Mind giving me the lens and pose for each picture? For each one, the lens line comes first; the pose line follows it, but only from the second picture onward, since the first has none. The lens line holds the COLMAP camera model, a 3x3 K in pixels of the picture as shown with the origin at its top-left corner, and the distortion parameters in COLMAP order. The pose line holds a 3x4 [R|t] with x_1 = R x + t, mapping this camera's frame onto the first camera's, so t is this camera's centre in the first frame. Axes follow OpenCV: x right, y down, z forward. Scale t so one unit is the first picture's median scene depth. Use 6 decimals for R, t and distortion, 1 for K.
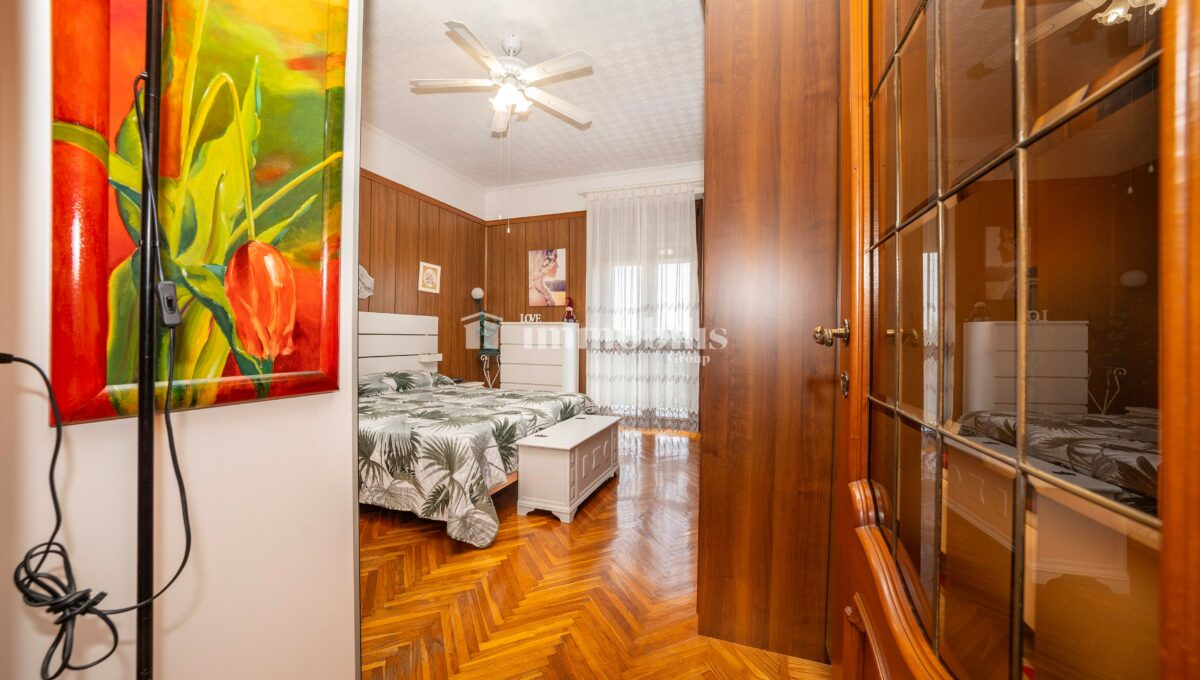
lens RADIAL K [[416.3, 0, 600.1], [0, 416.3, 339.1], [0, 0, 1]] dist [0.000296, 0.000065]
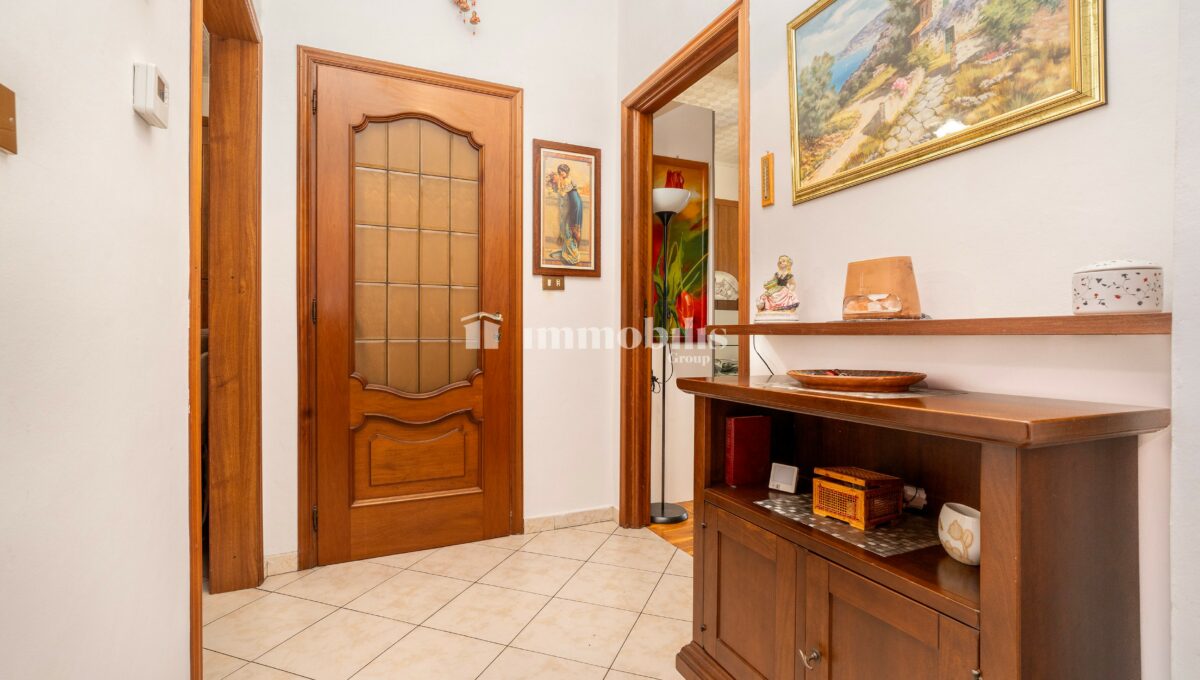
lens RADIAL K [[552.8, 0, 596.4], [0, 552.8, 336.2], [0, 0, 1]] dist [0.000546, 0.000019]
pose [[0.660236, -0.008173, -0.751013, 1.883497], [0.013852, 0.999903, 0.001295, 0.089804], [0.750930, -0.011258, 0.660286, -2.263394]]
